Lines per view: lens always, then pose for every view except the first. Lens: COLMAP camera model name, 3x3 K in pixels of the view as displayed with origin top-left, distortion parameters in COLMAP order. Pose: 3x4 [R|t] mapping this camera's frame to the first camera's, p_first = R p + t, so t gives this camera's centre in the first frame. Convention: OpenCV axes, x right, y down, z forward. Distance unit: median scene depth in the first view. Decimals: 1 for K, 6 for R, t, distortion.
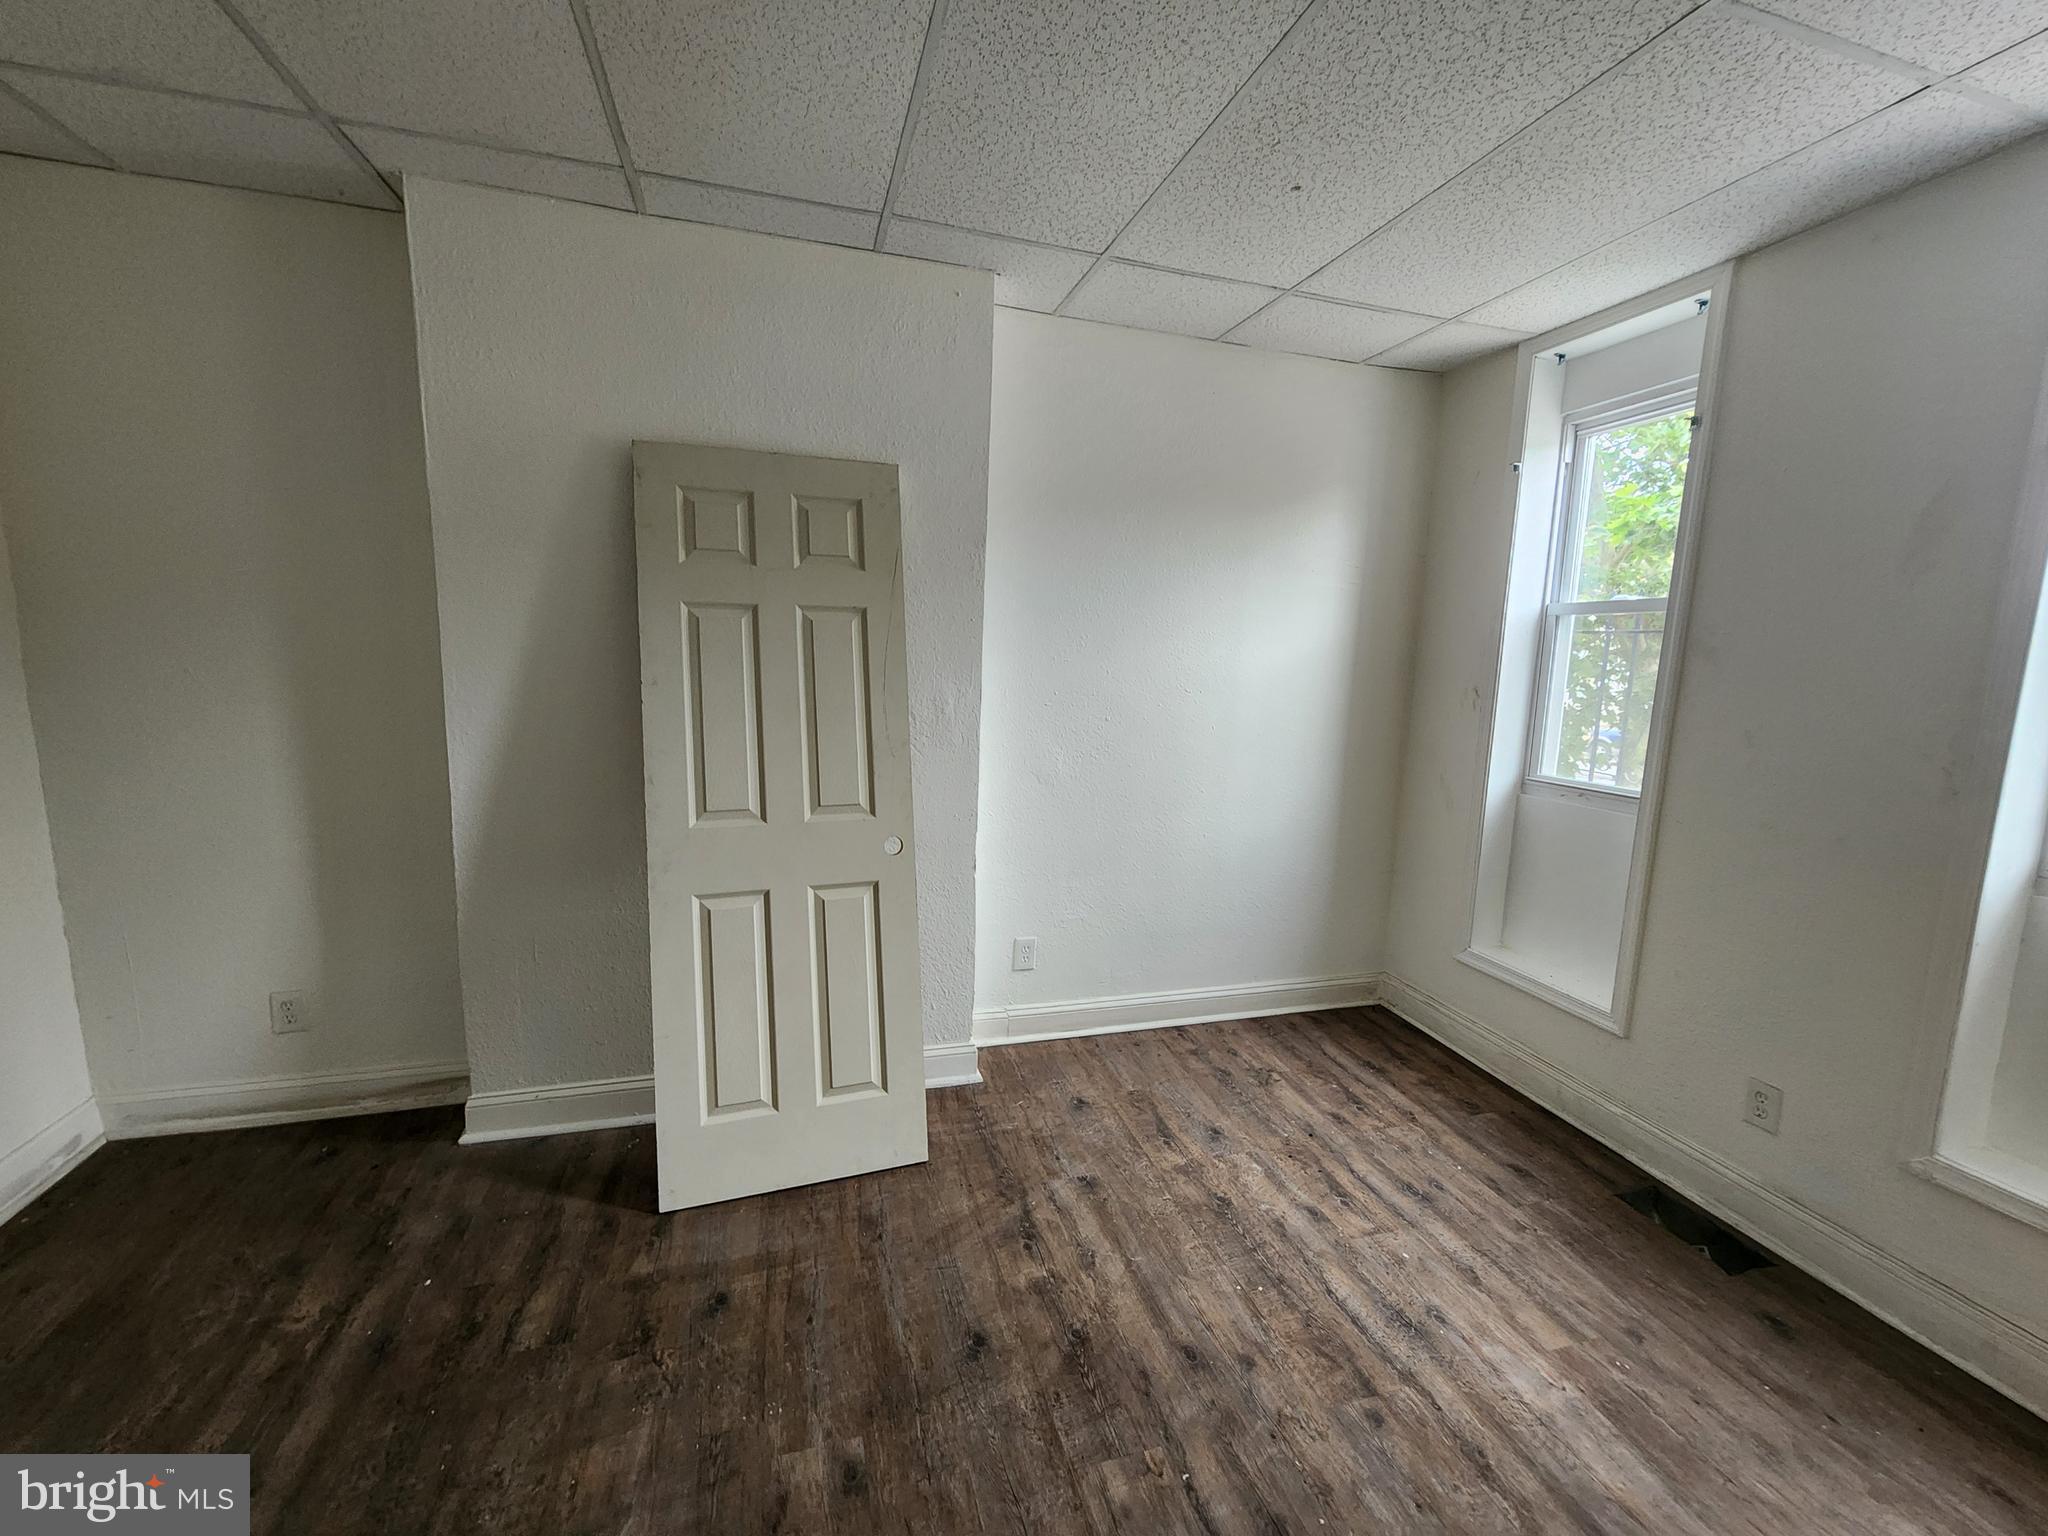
lens RADIAL K [[834.7, 0, 1058.7], [0, 834.7, 774.4], [0, 0, 1]] dist [-0.004397, -0.000095]
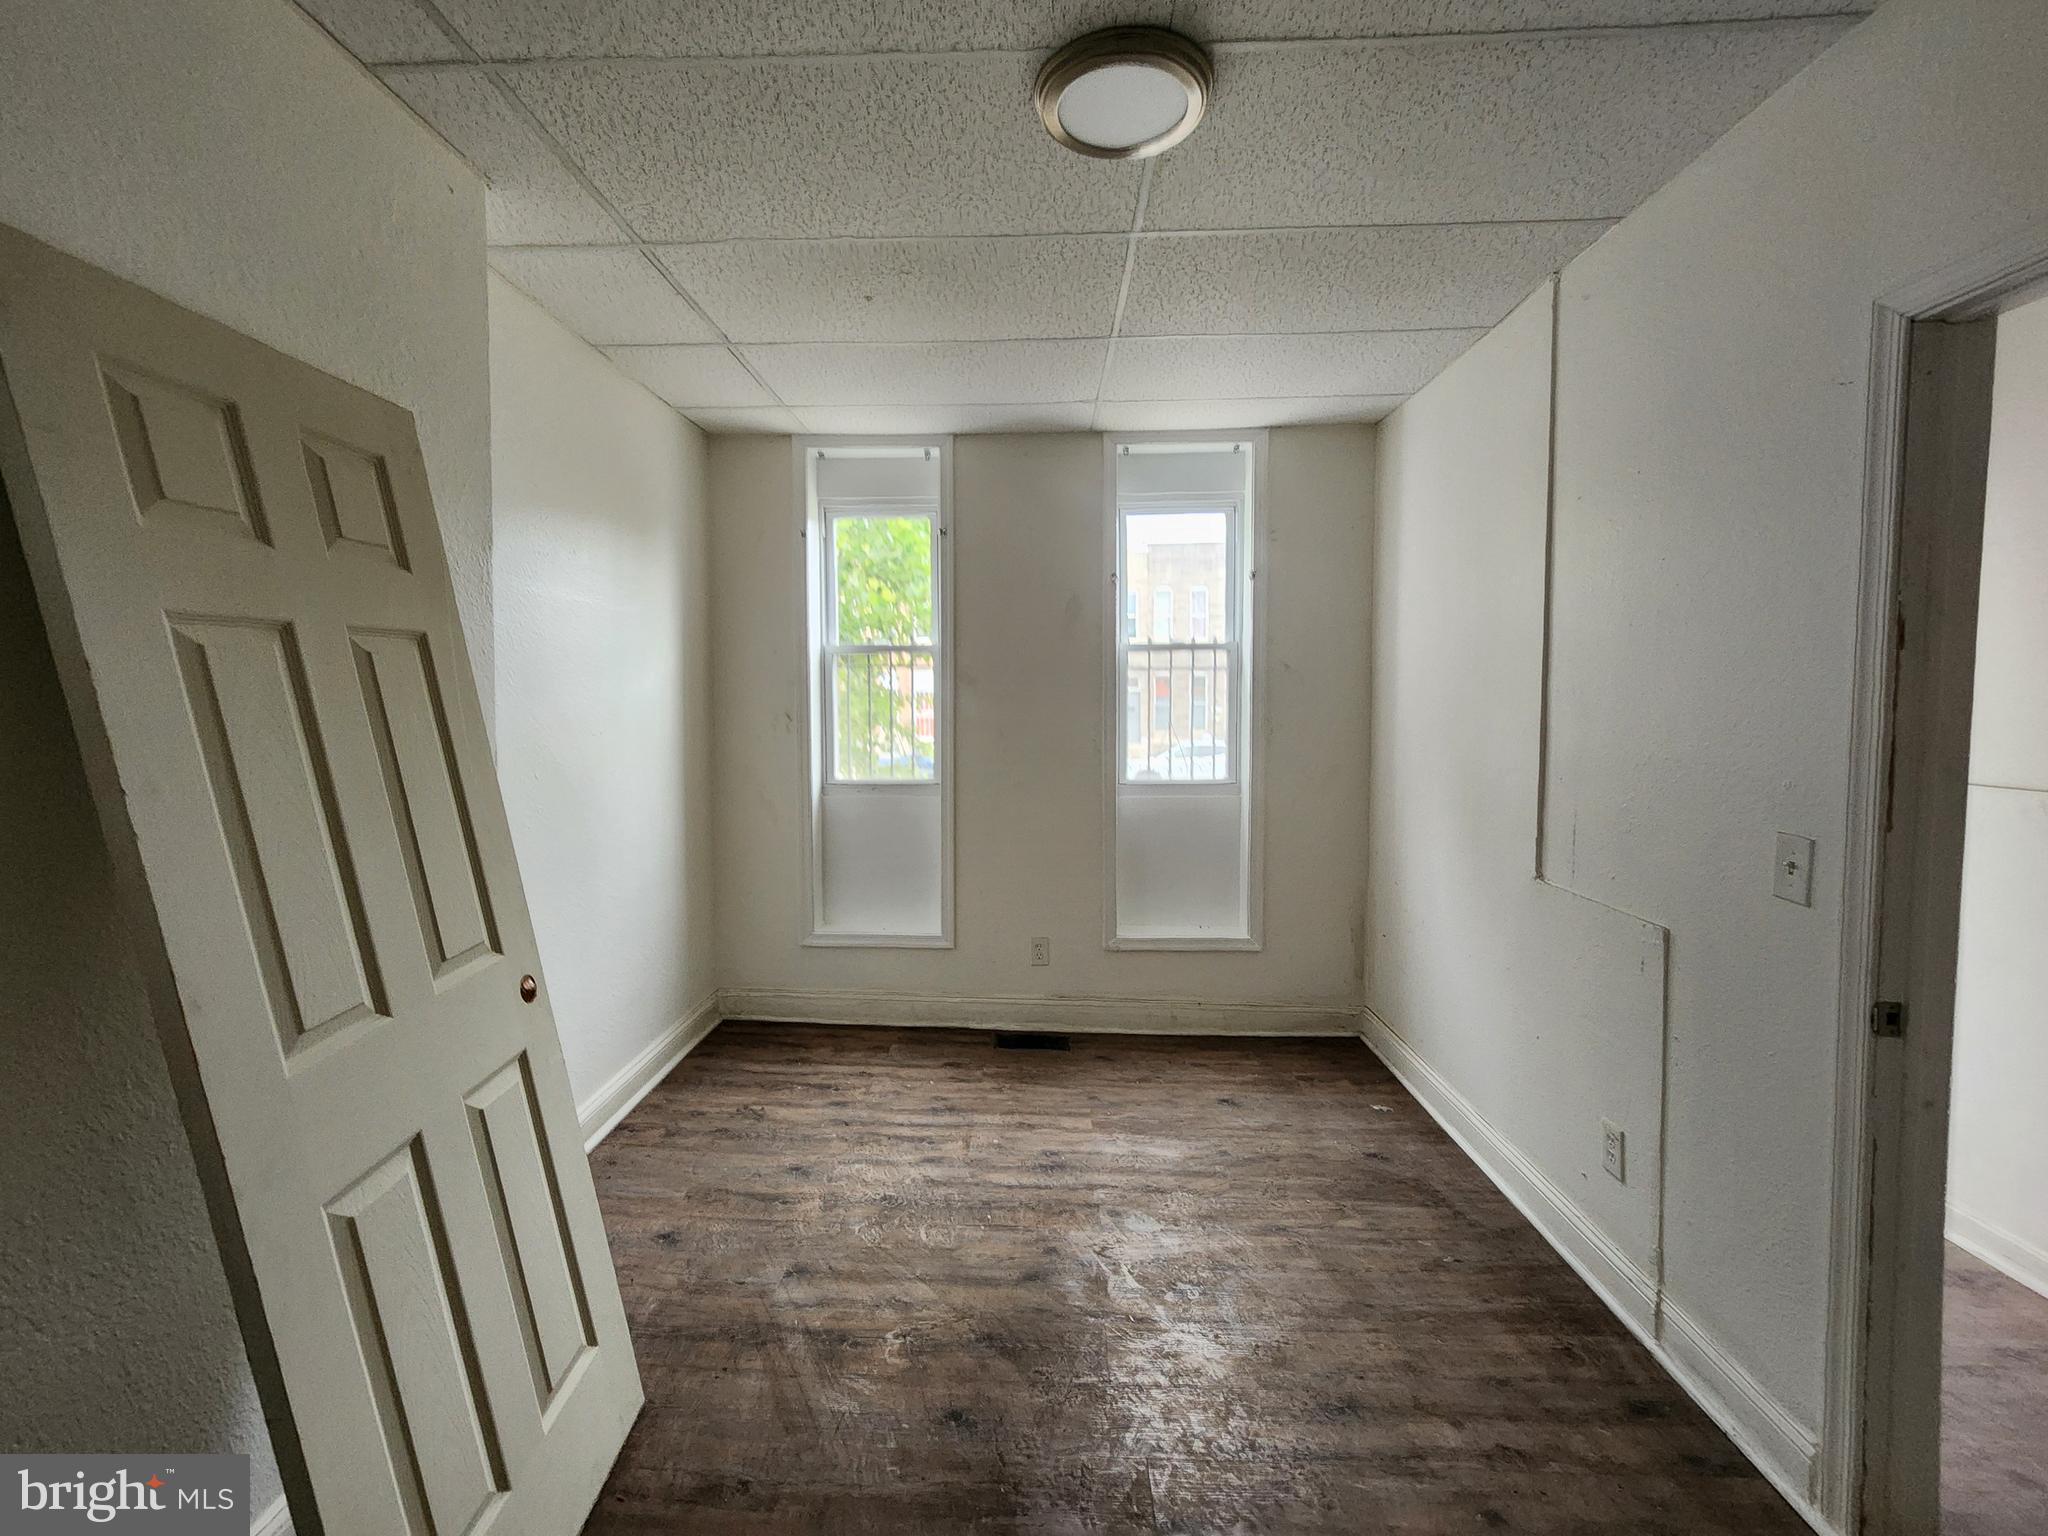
lens RADIAL K [[834.7, 0, 1026.3], [0, 834.7, 749.8], [0, 0, 1]] dist [-0.004397, -0.000095]
pose [[0.342699, -0.091736, 0.934956, -0.708170], [0.145056, 0.988453, 0.043816, -0.079963], [-0.928179, 0.120606, 0.352049, 0.399061]]
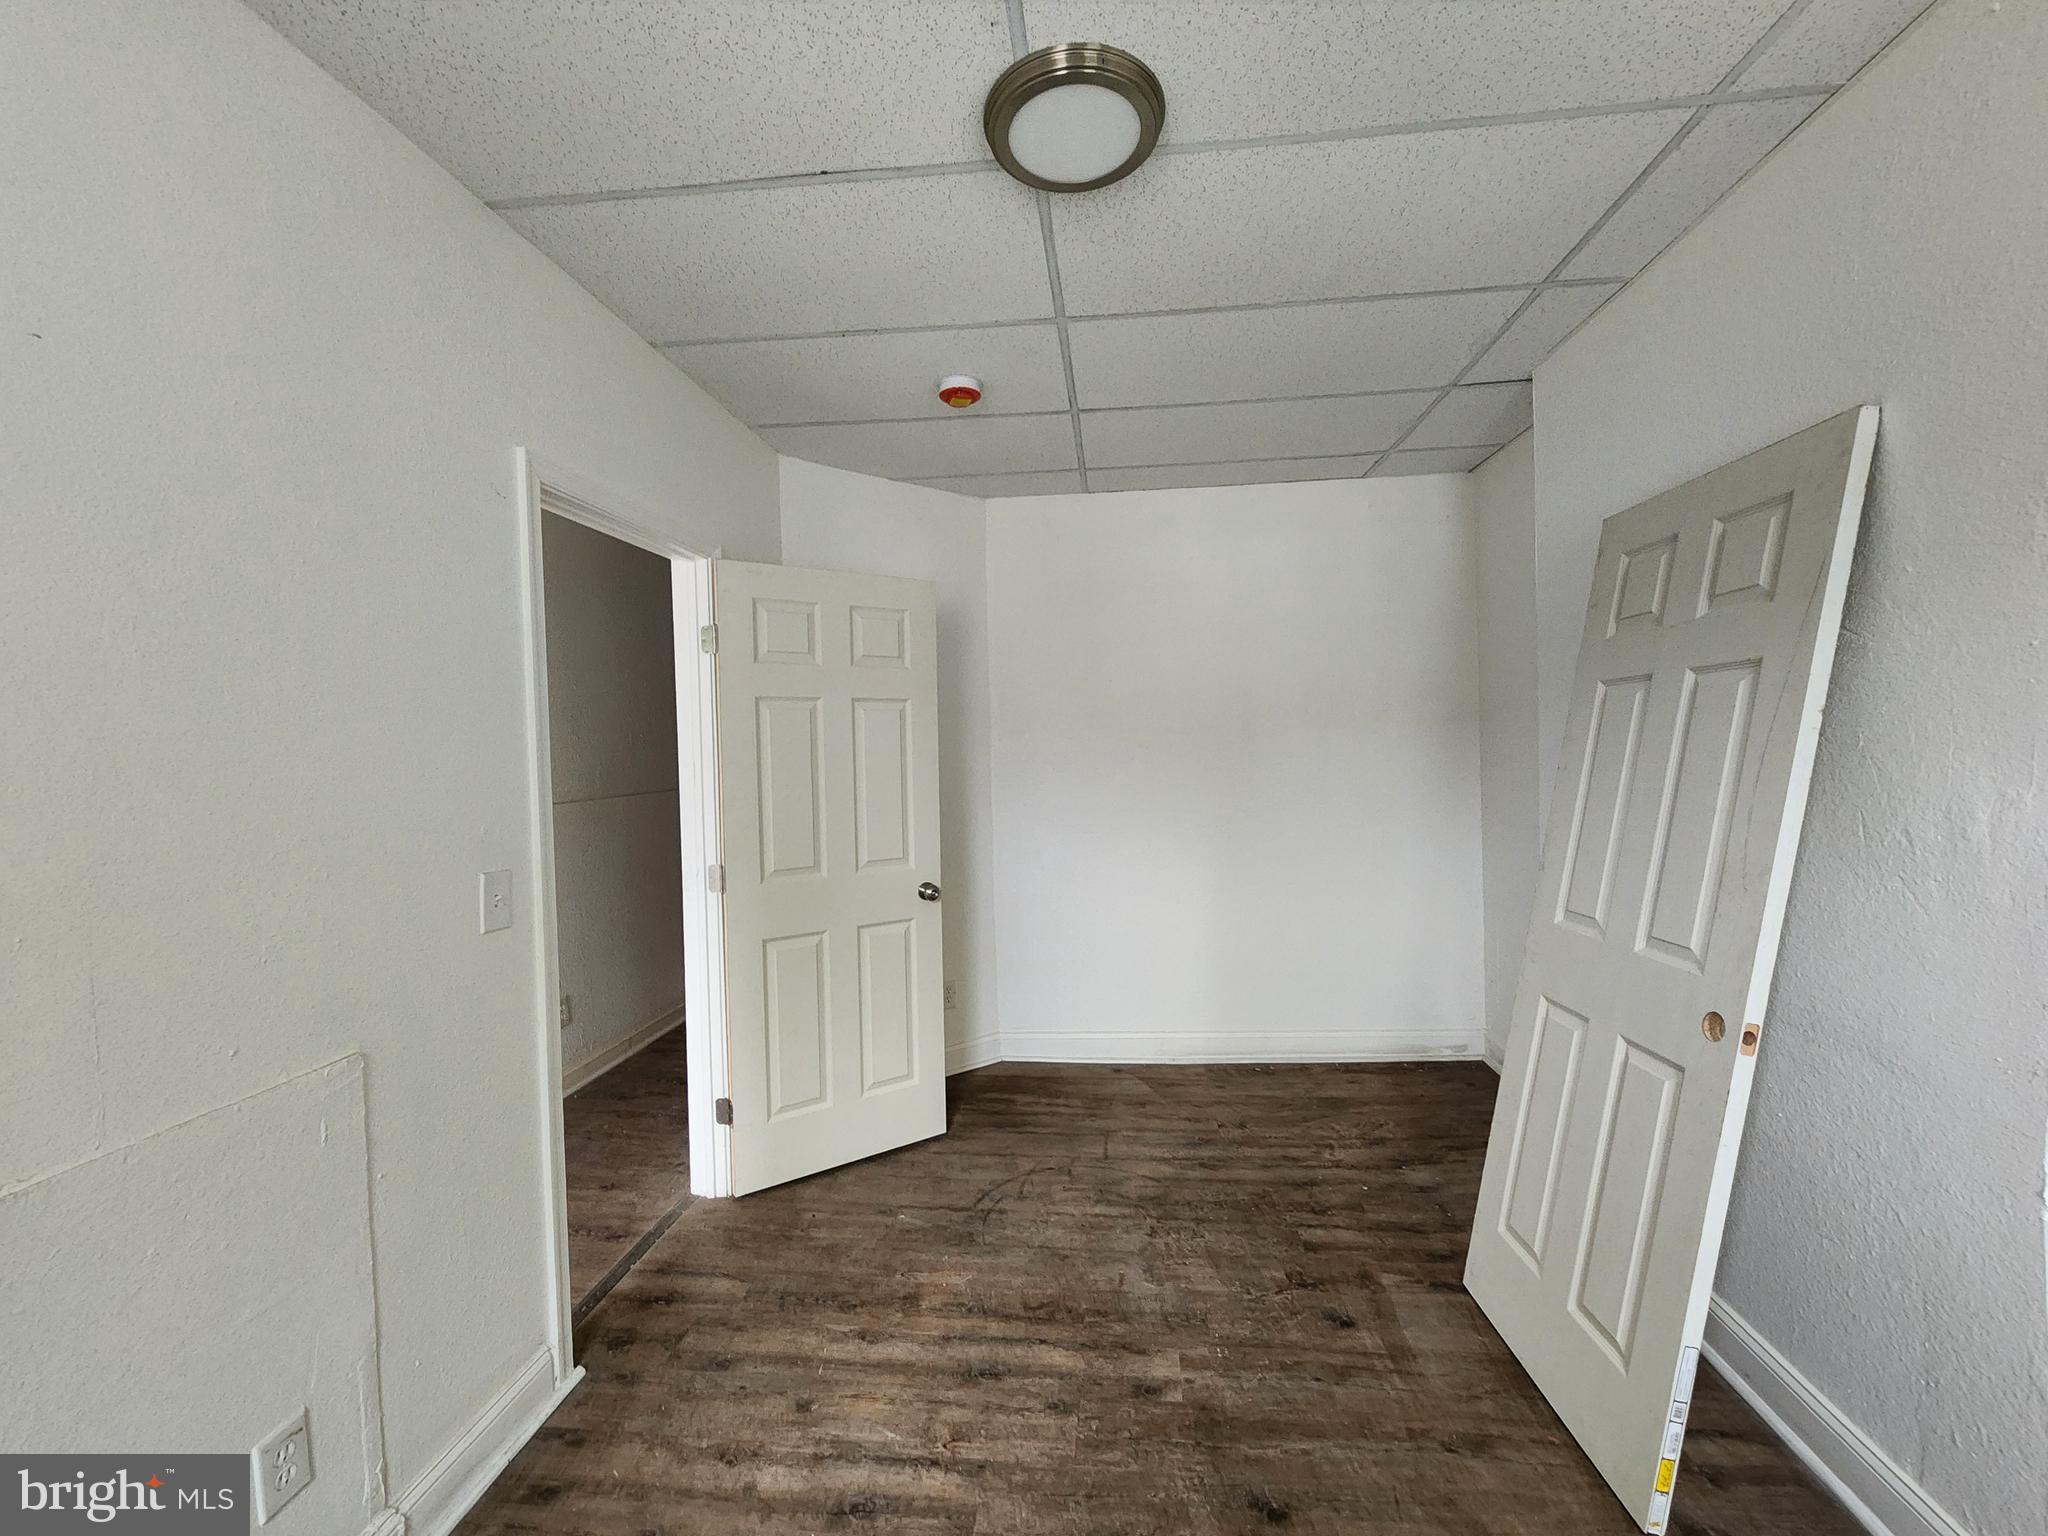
lens RADIAL K [[834.7, 0, 1023.0], [0, 834.7, 777.4], [0, 0, 1]] dist [-0.004397, -0.000095]
pose [[-0.423291, 0.012714, -0.905905, 0.635001], [-0.117721, 0.990653, 0.068909, -0.089920], [0.898313, 0.135813, -0.417838, 0.816818]]
